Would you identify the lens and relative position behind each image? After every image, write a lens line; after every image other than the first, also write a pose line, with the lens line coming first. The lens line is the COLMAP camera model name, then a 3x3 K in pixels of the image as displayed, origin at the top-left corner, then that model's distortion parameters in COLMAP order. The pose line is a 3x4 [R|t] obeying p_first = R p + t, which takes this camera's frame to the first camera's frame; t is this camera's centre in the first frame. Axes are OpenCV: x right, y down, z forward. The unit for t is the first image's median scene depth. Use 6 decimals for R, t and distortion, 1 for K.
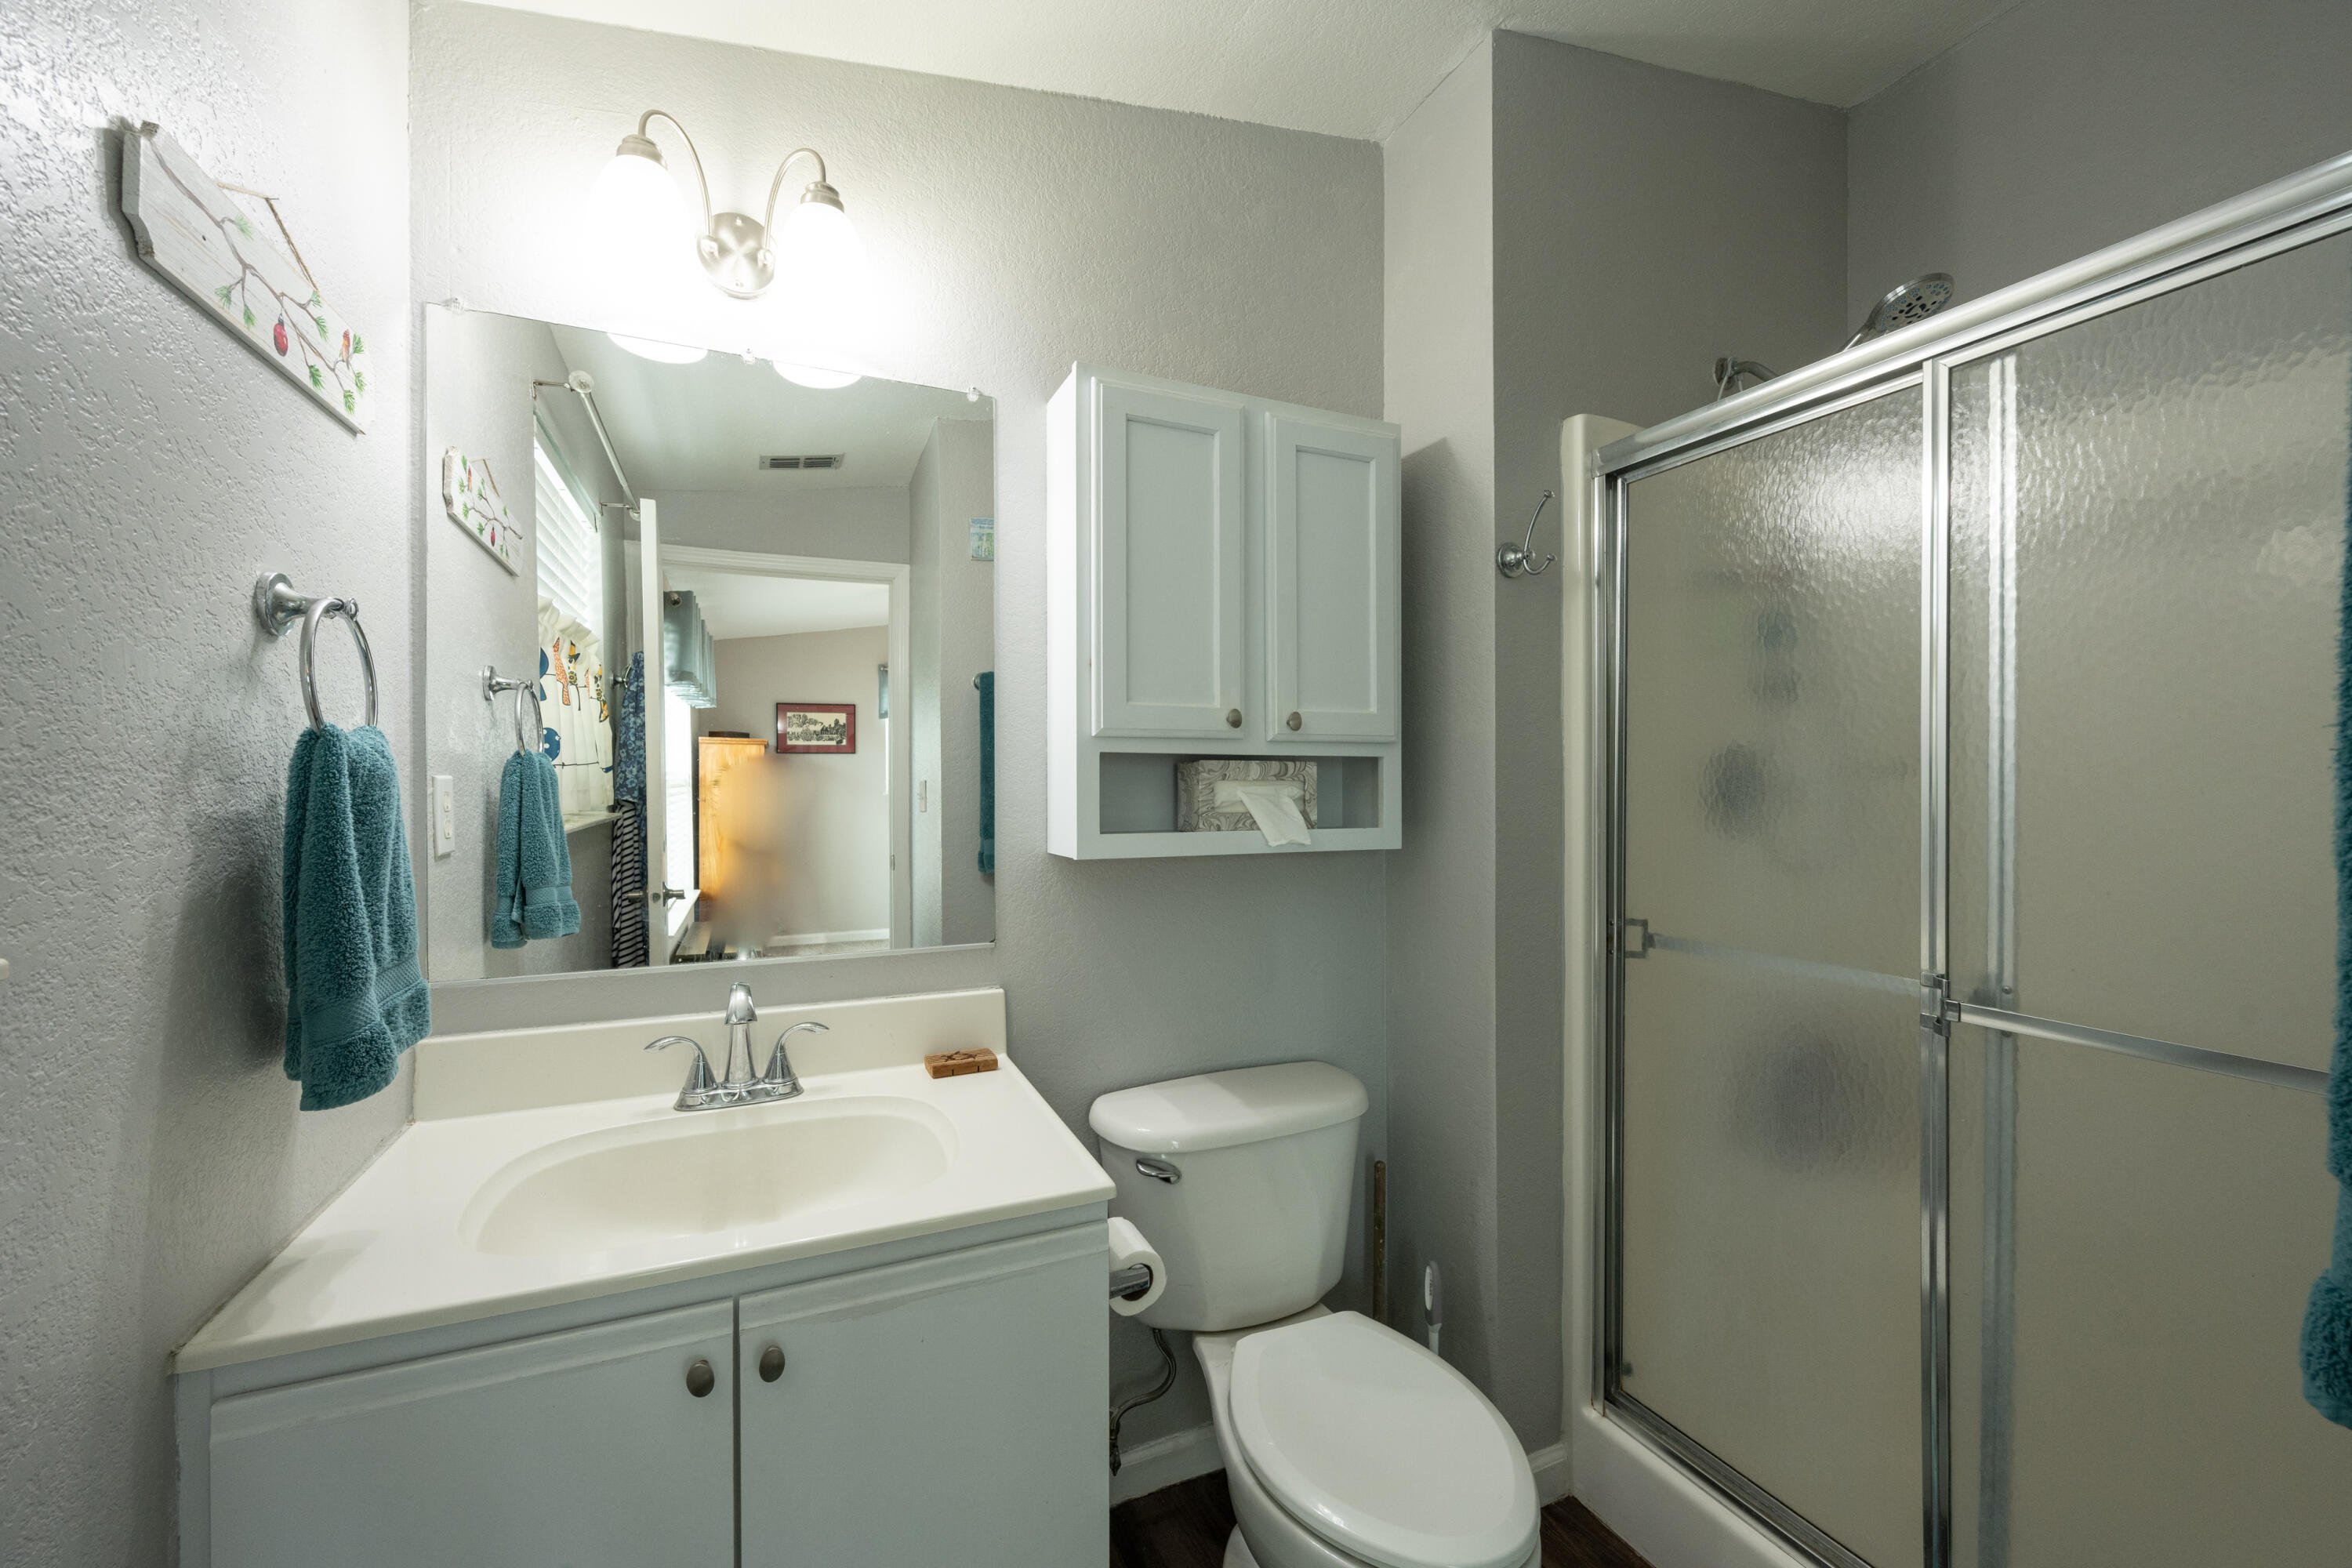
lens RADIAL K [[926.4, 0, 1163.9], [0, 926.4, 786.4], [0, 0, 1]] dist [-0.005942, 0.001008]
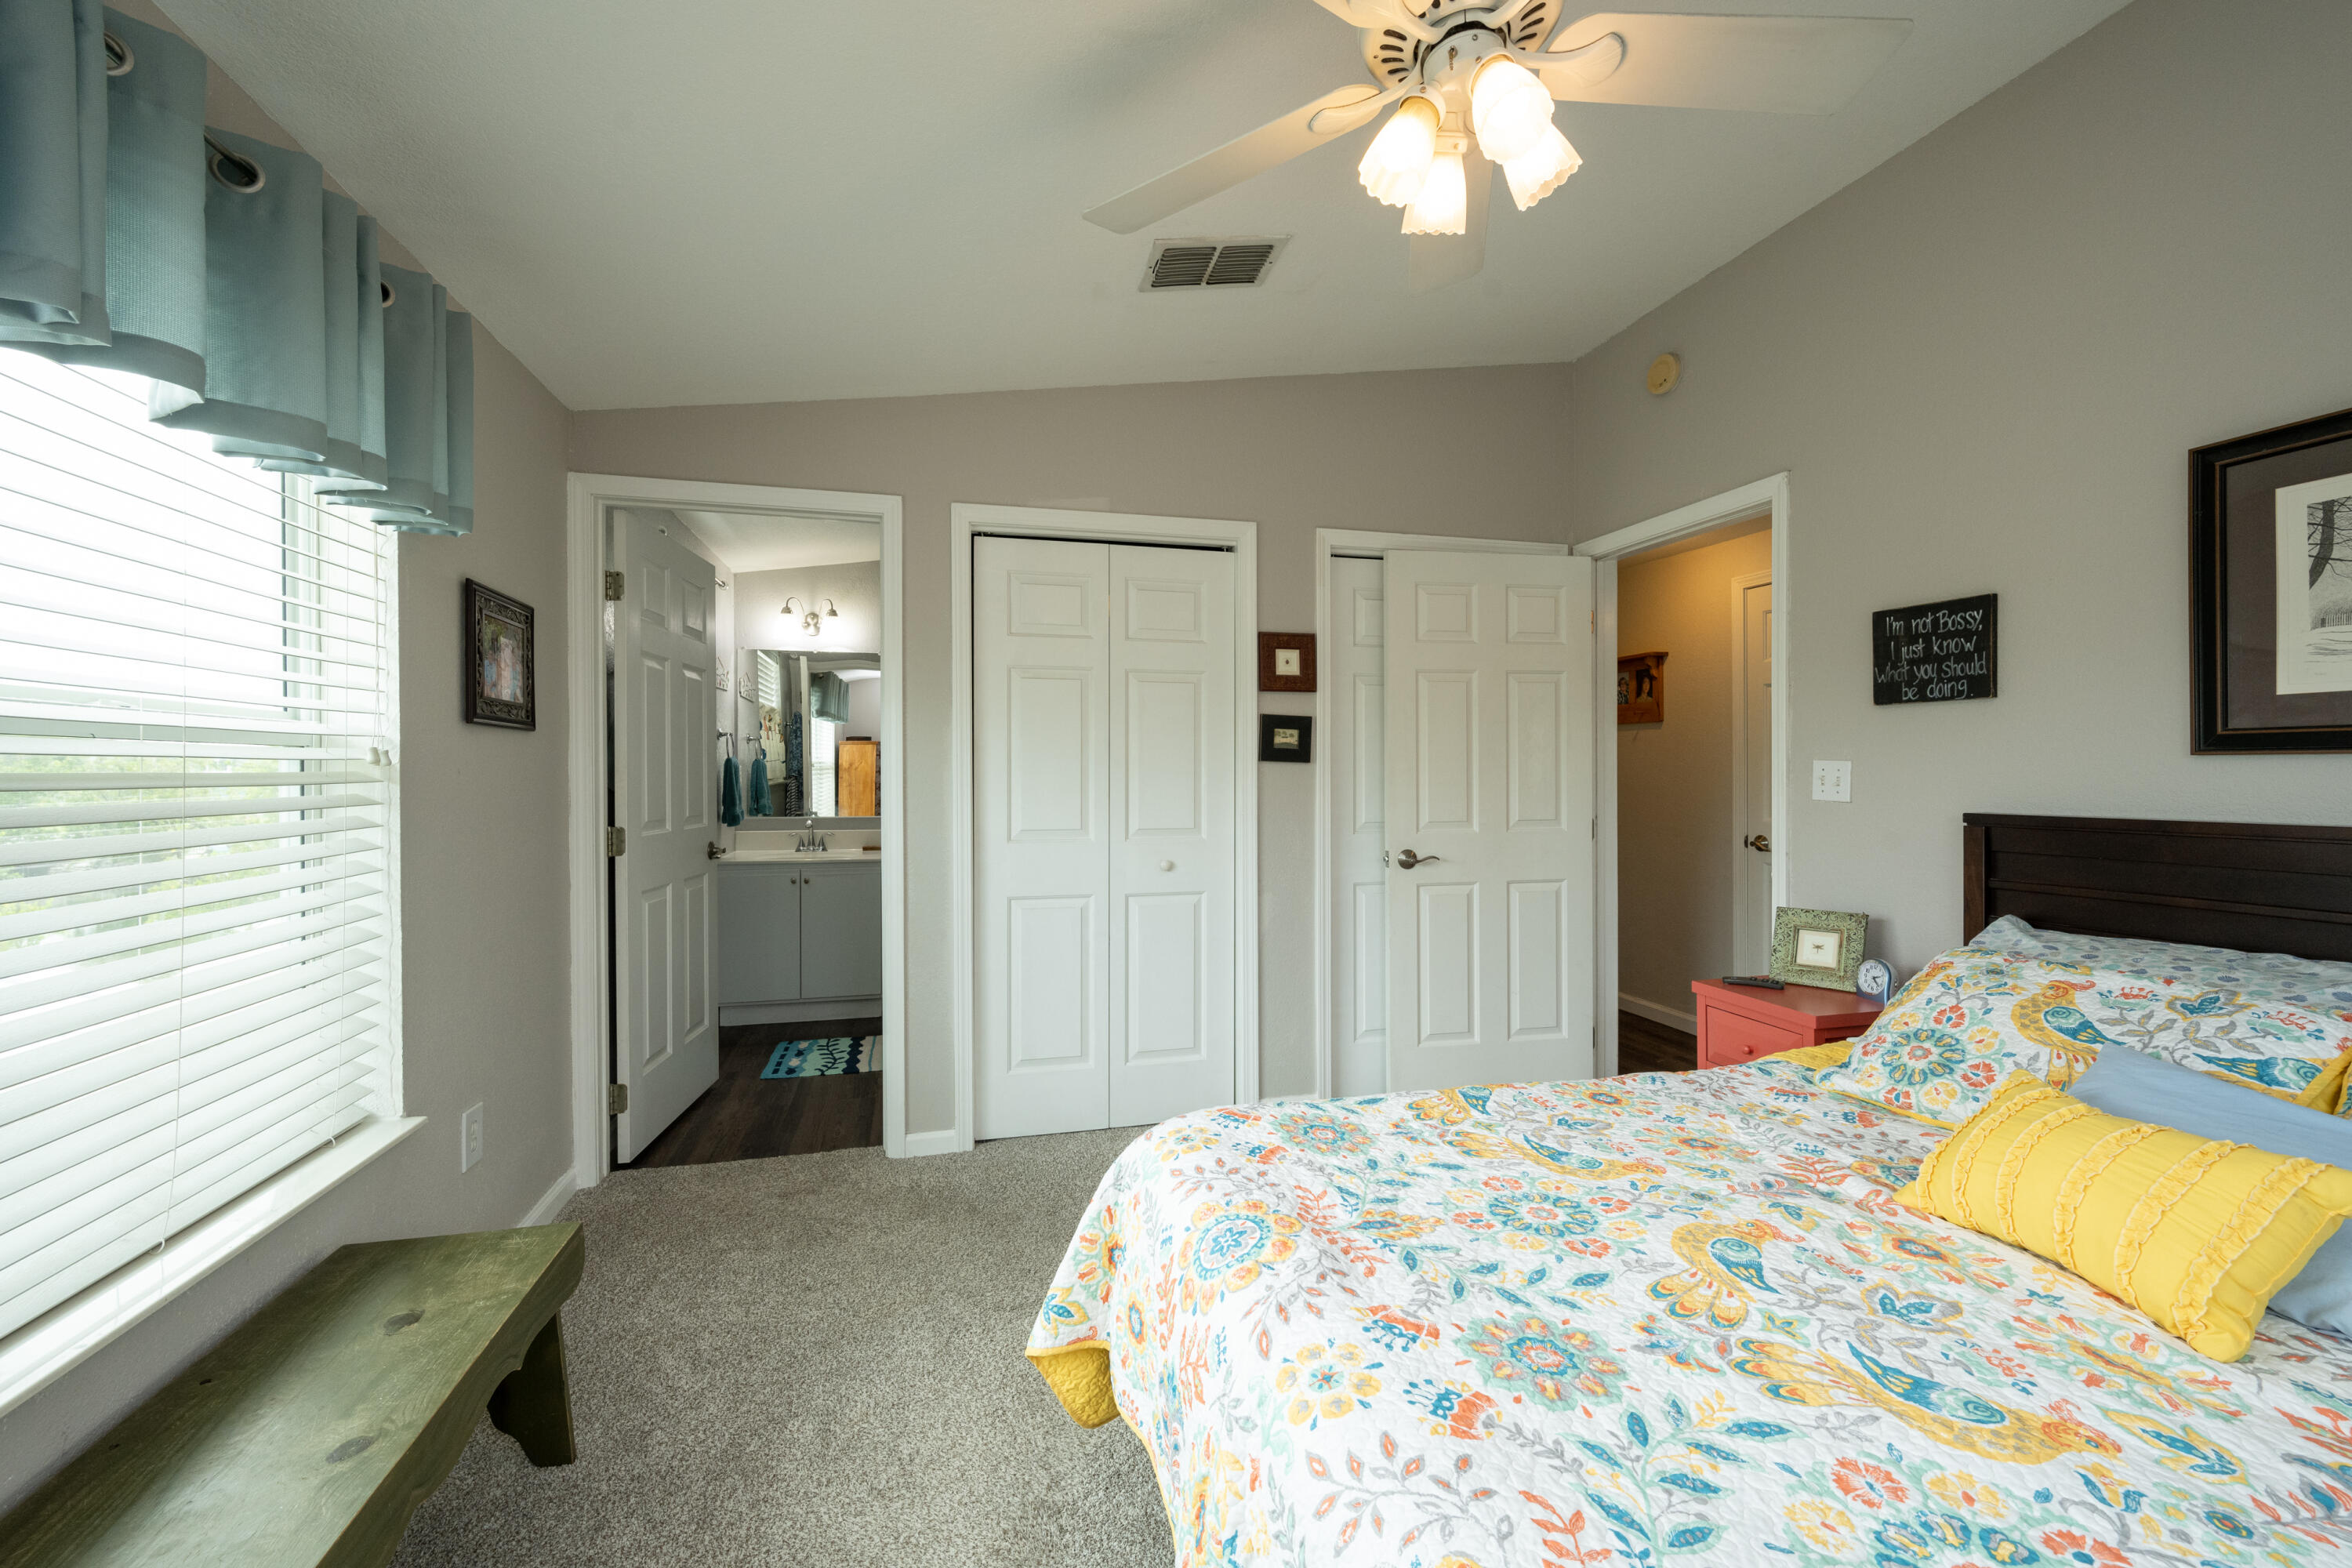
lens RADIAL K [[926.4, 0, 1188.8], [0, 926.4, 773.3], [0, 0, 1]] dist [-0.005942, 0.001008]
pose [[0.989645, -0.000658, -0.143533, 1.001965], [0.000727, 1.000000, 0.000429, 0.011685], [0.143532, -0.000529, 0.989645, -1.571101]]
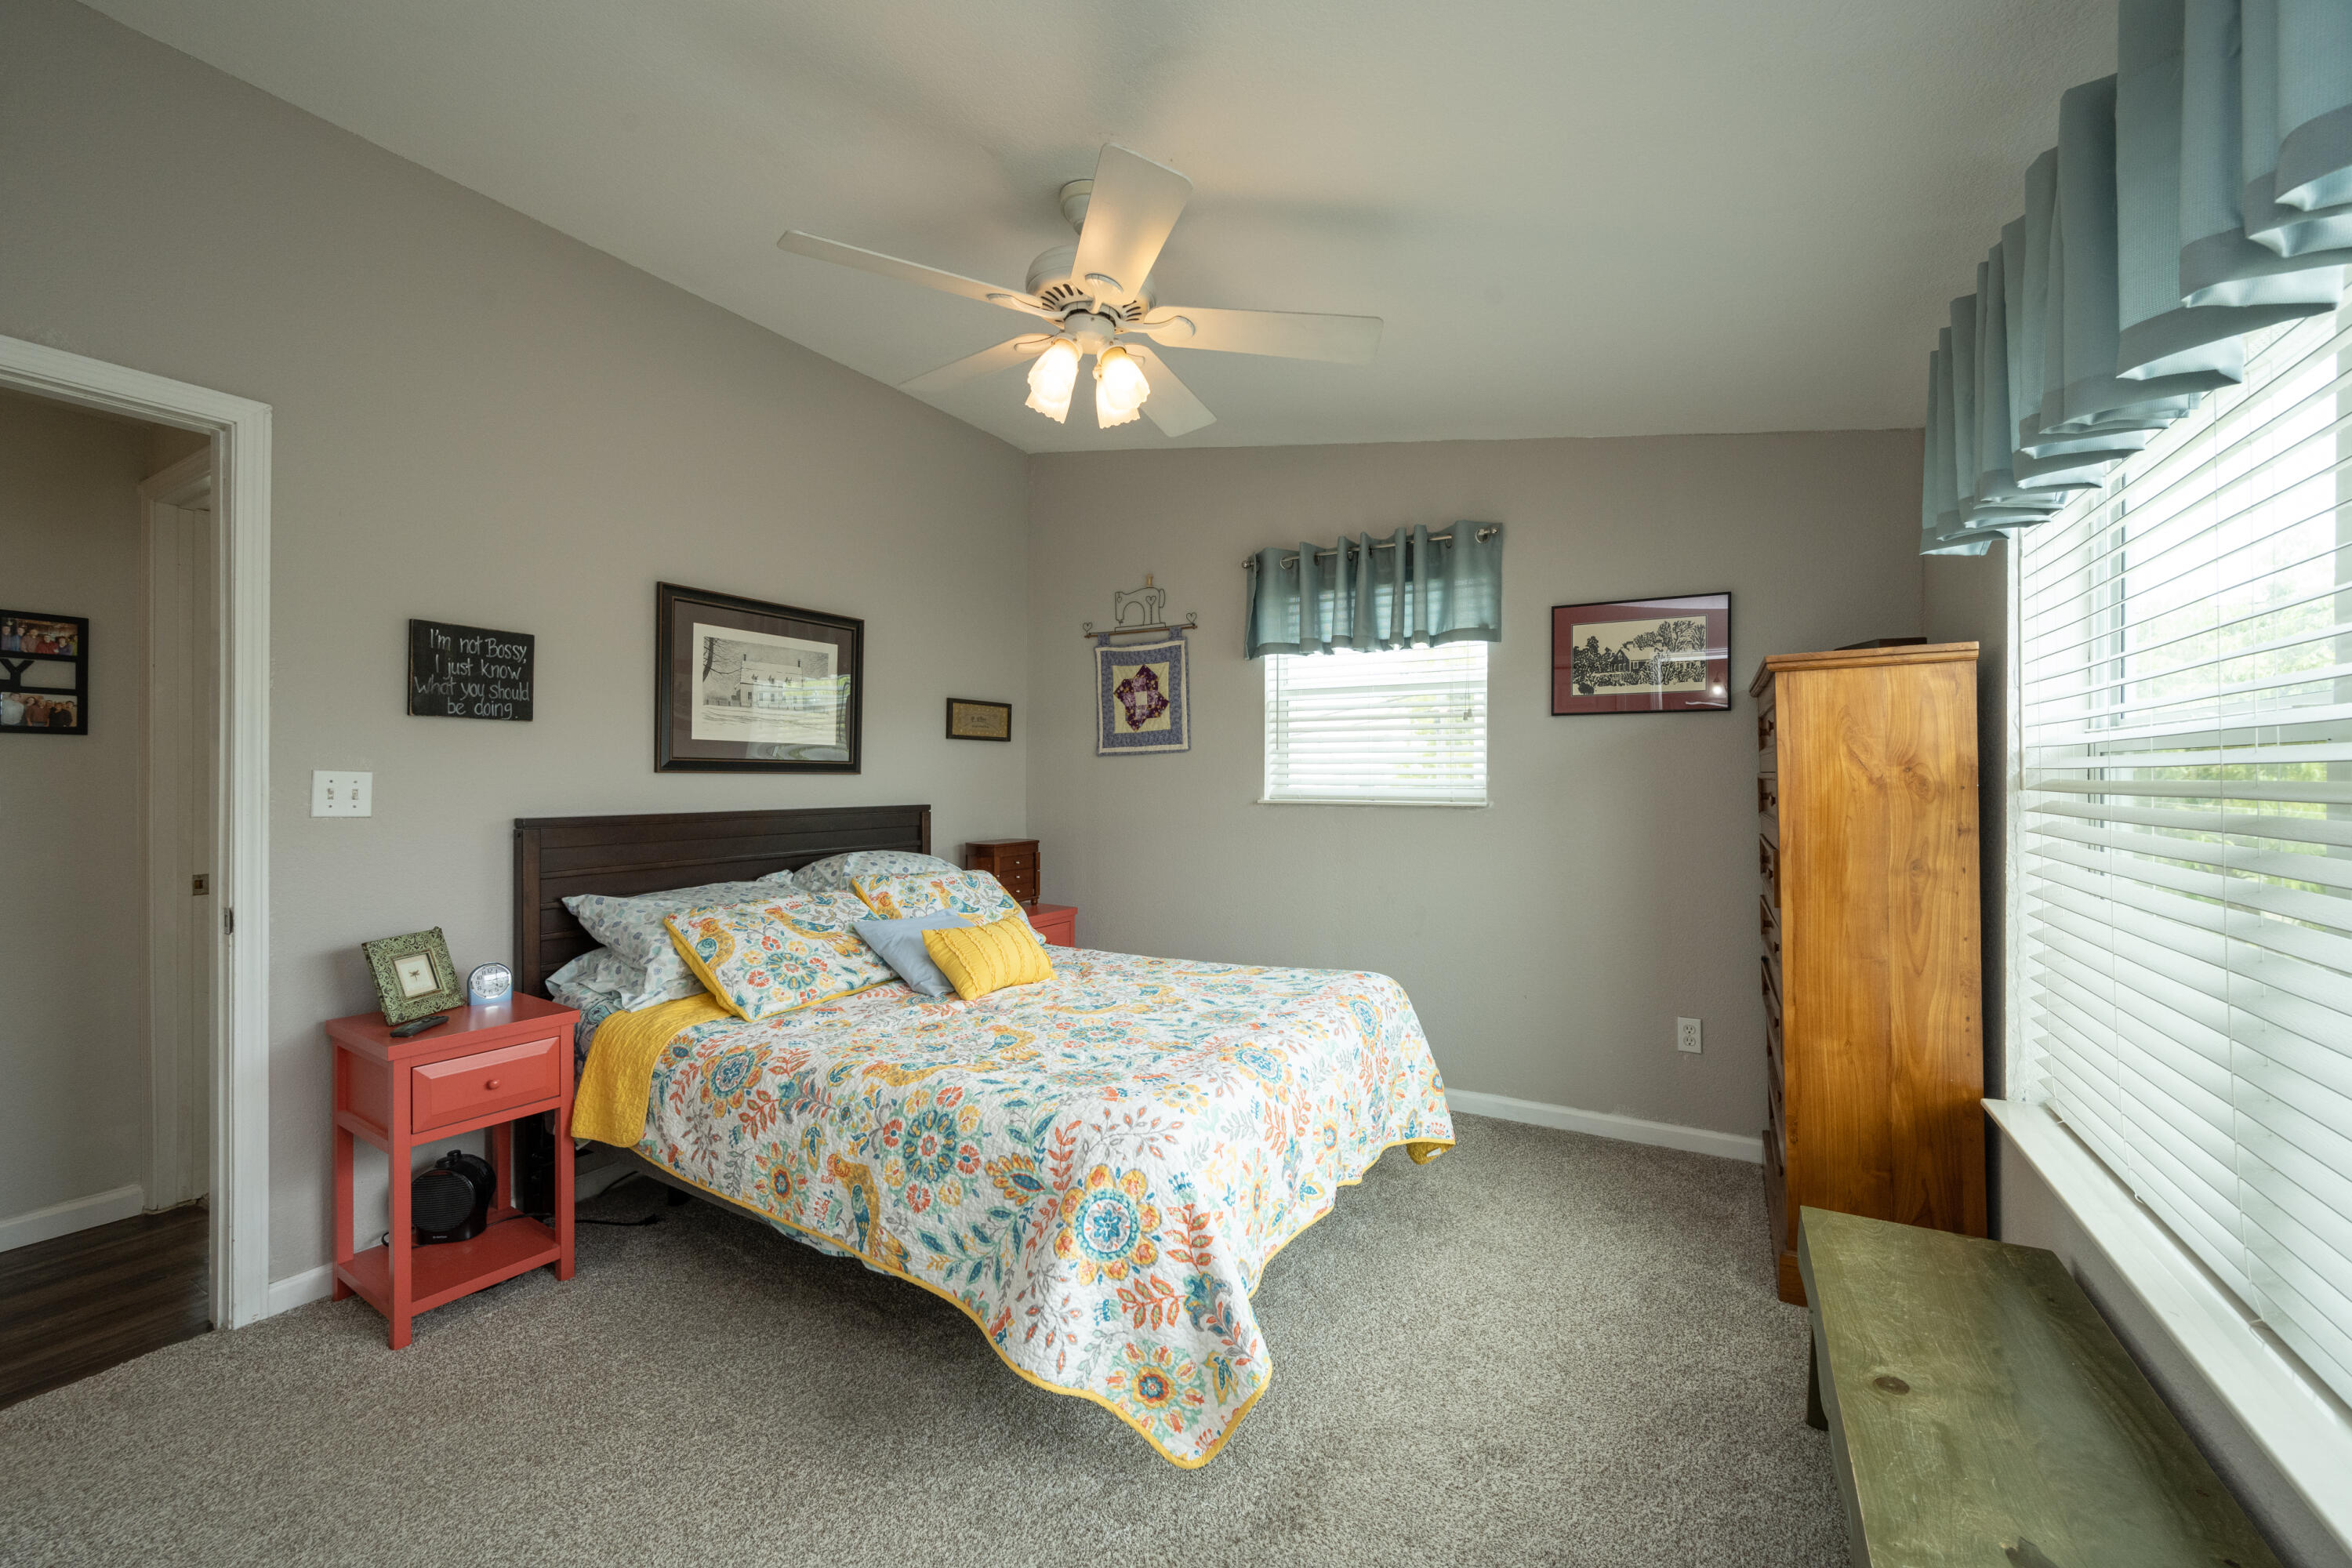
lens RADIAL K [[926.4, 0, 1179.6], [0, 926.4, 782.3], [0, 0, 1]] dist [-0.005942, 0.001008]
pose [[-0.592189, -0.002541, 0.805795, -2.142632], [-0.000276, 0.999996, 0.002951, -0.012794], [-0.805799, 0.001525, -0.592187, 3.253375]]
